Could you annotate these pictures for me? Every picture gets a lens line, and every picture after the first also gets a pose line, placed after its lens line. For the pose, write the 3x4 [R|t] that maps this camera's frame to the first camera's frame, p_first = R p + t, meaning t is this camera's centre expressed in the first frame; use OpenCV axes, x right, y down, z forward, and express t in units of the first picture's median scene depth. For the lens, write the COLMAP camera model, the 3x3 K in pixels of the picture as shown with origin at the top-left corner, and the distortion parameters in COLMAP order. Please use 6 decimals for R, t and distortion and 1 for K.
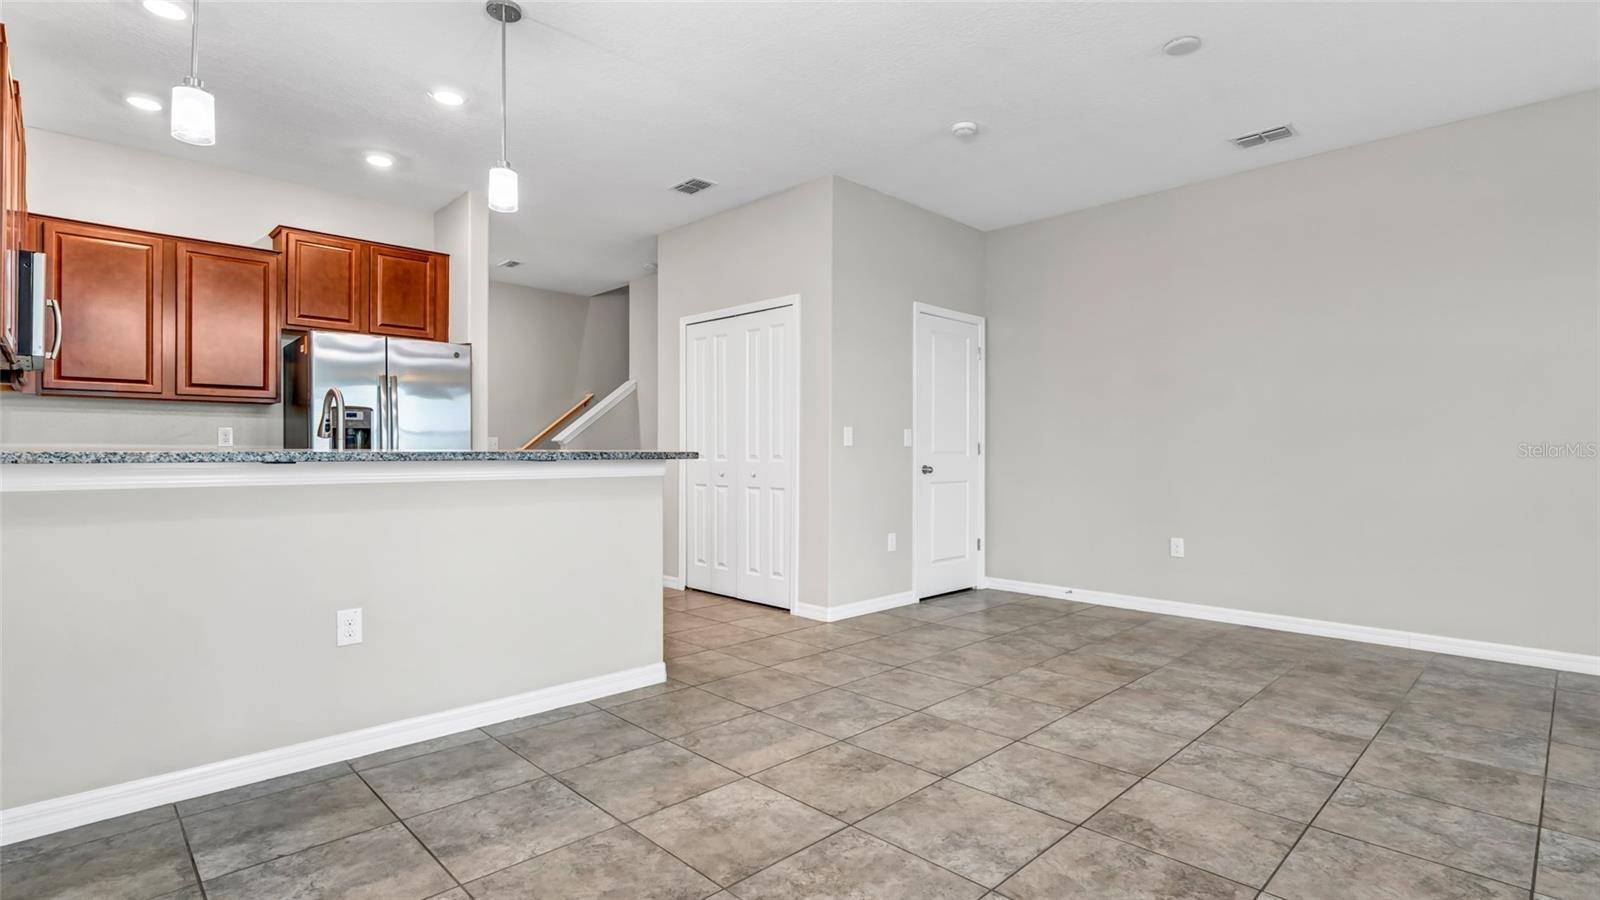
lens RADIAL K [[760.8, 0, 782.7], [0, 760.8, 451.9], [0, 0, 1]] dist [-0.000002, 0.000044]
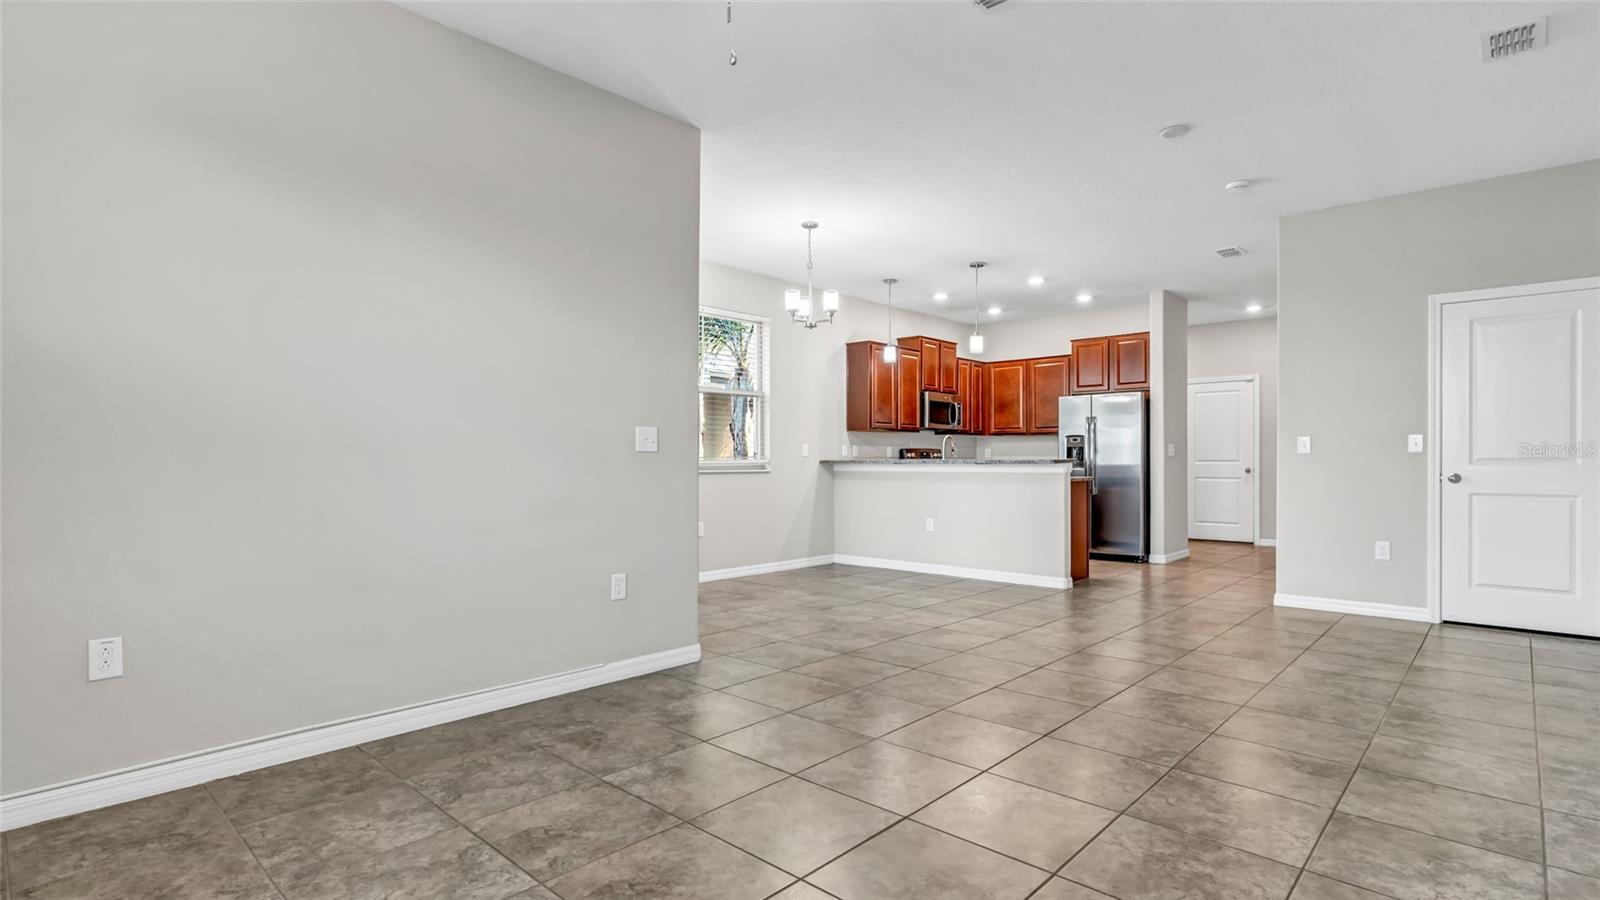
lens RADIAL K [[778.0, 0, 838.9], [0, 778.0, 462.5], [0, 0, 1]] dist [0.023215, 0.000038]
pose [[0.089243, 0.000626, -0.996010, 1.768719], [0.001434, 0.999999, 0.000757, 0.005611], [0.996009, -0.001496, 0.089242, 0.347129]]
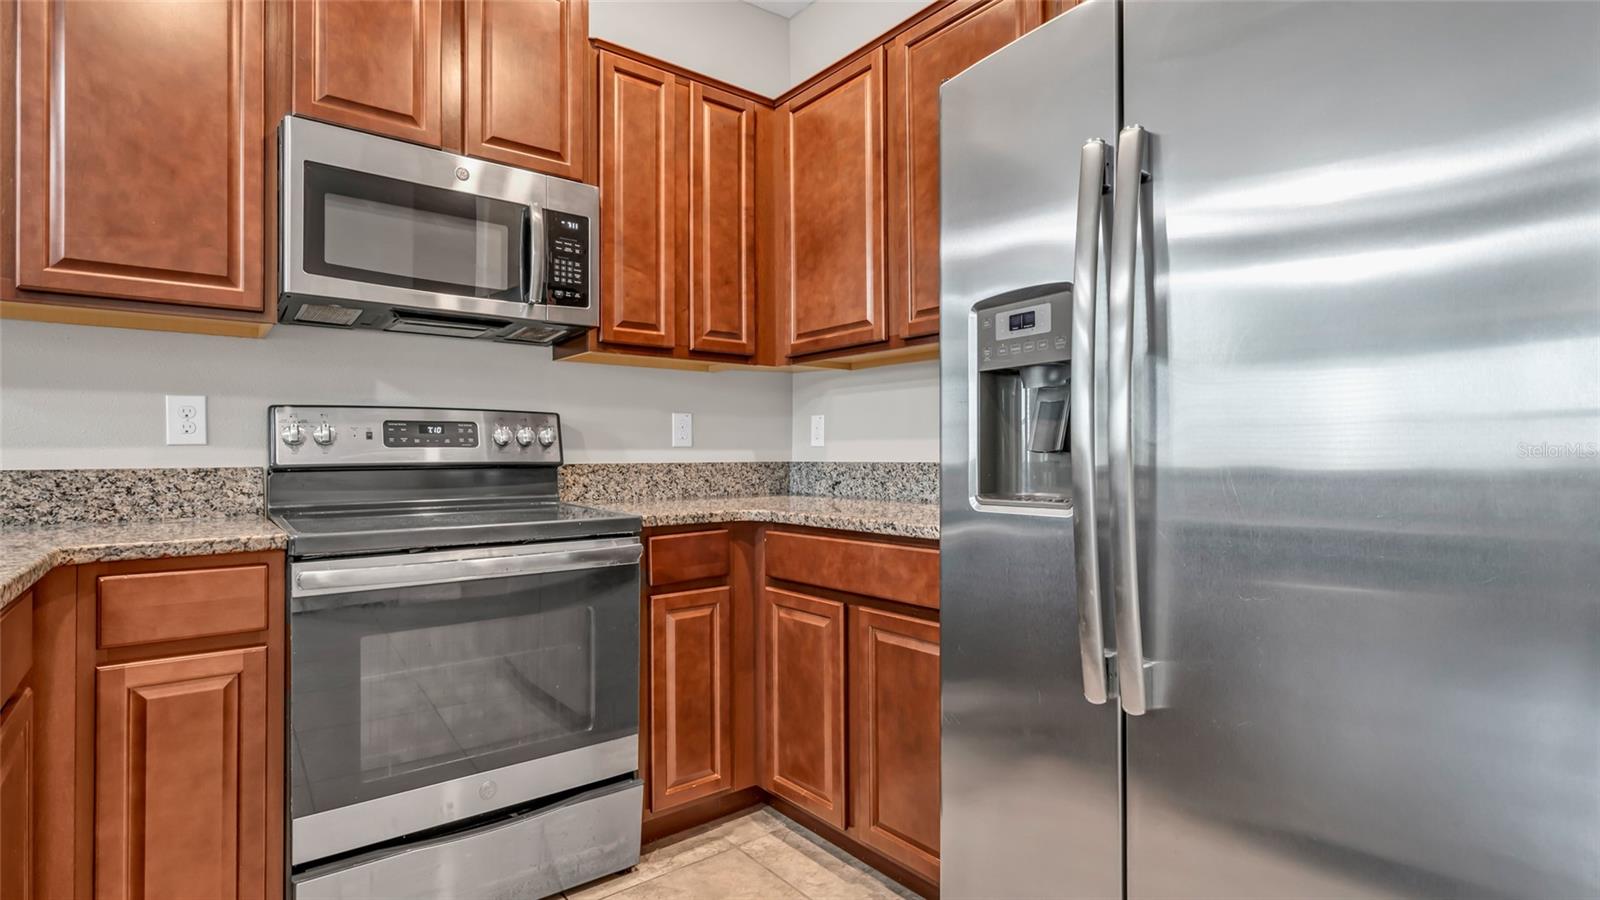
lens RADIAL K [[787.9, 0, 803.7], [0, 787.9, 445.1], [0, 0, 1]] dist [-0.000673, -0.000694]
pose [[-0.097062, -0.013407, -0.995188, -0.380454], [0.003929, 0.999896, -0.013854, 0.002160], [0.995271, -0.005255, -0.096999, 1.308854]]
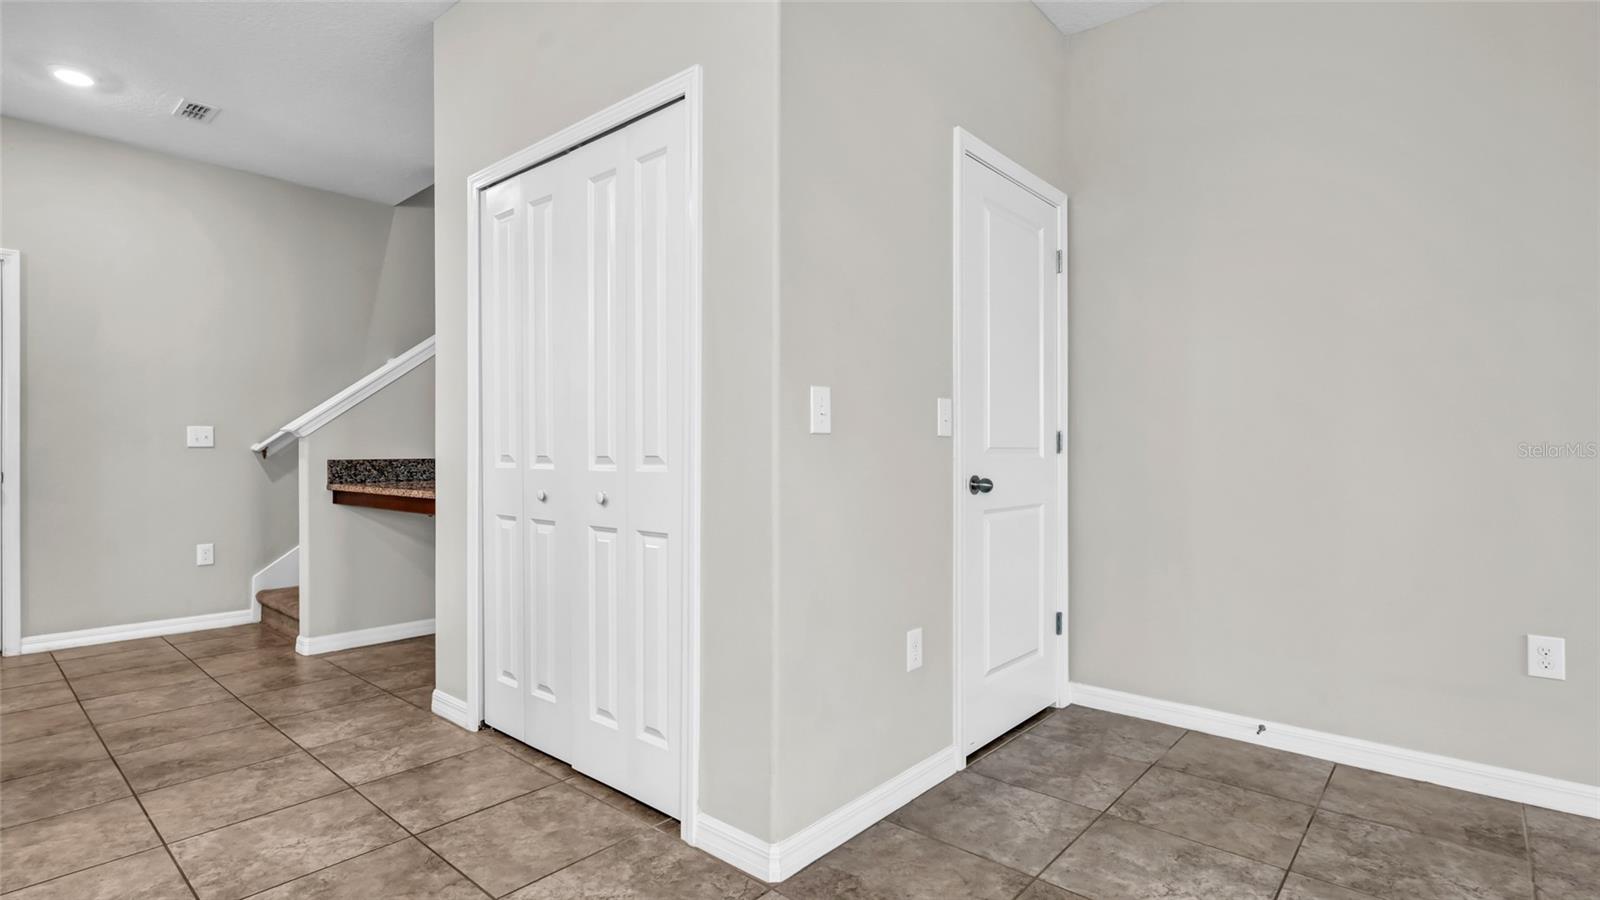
lens RADIAL K [[760.8, 0, 782.7], [0, 760.8, 451.9], [0, 0, 1]] dist [-0.000002, 0.000044]
pose [[0.997712, -0.003799, 0.067495, 0.058664], [0.003683, 0.999992, 0.001843, 0.002311], [-0.067501, -0.001590, 0.997718, 0.906968]]
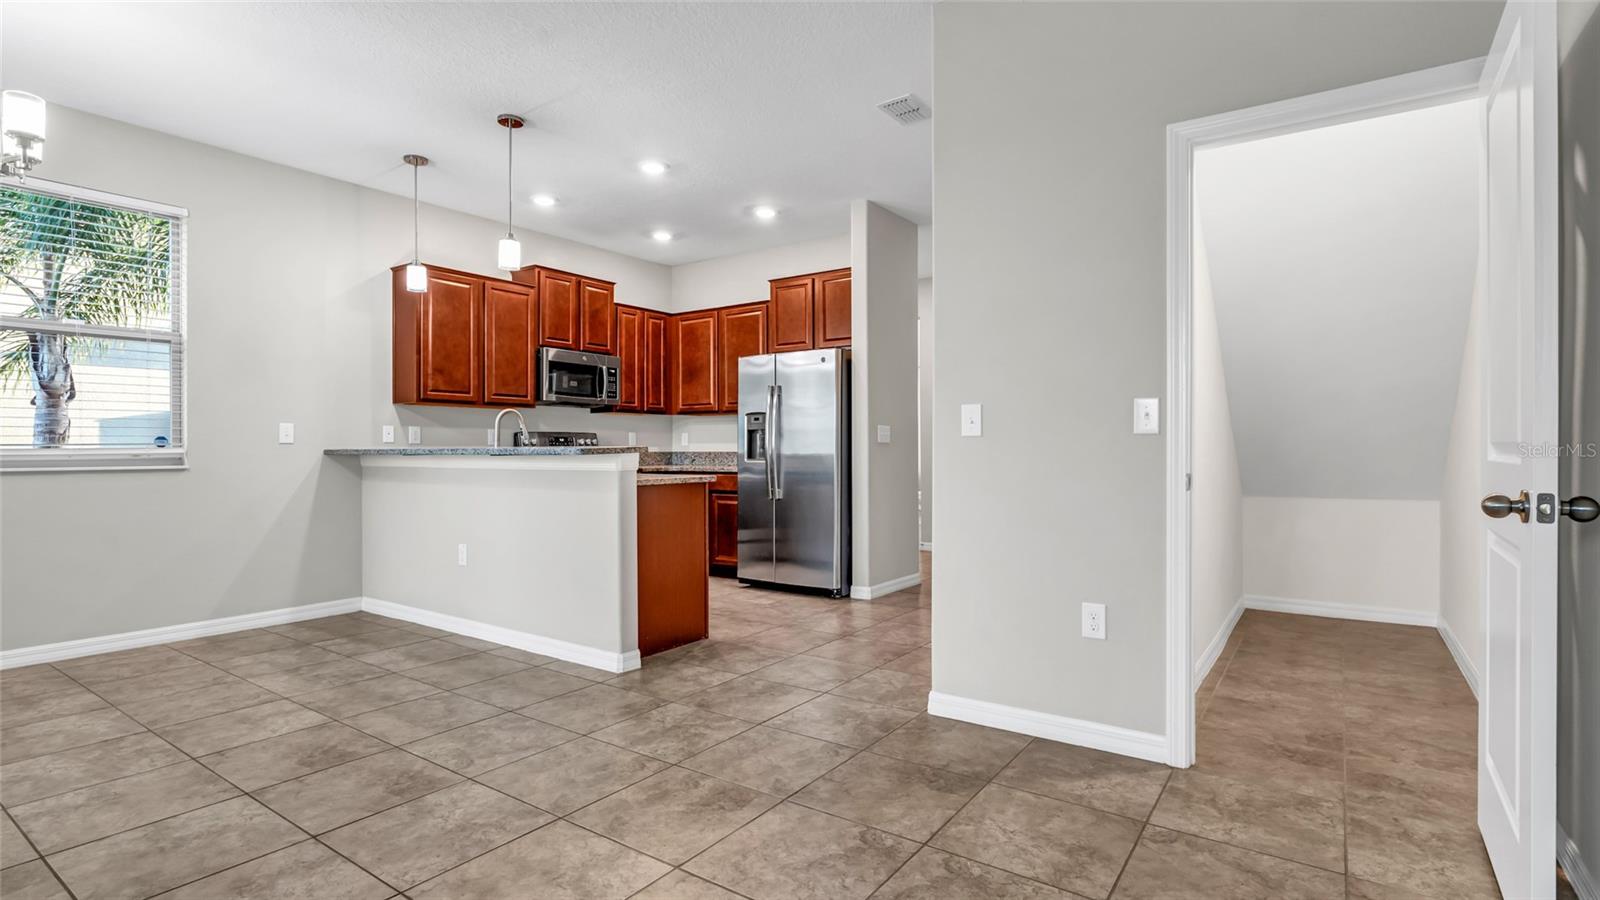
lens RADIAL K [[763.6, 0, 820.0], [0, 763.6, 450.8], [0, 0, 1]] dist [-0.002096, -0.000545]
pose [[0.204865, 0.000149, -0.978790, 0.988186], [0.003107, 0.999995, 0.000803, 0.005225], [0.978785, -0.003205, 0.204863, 1.160958]]
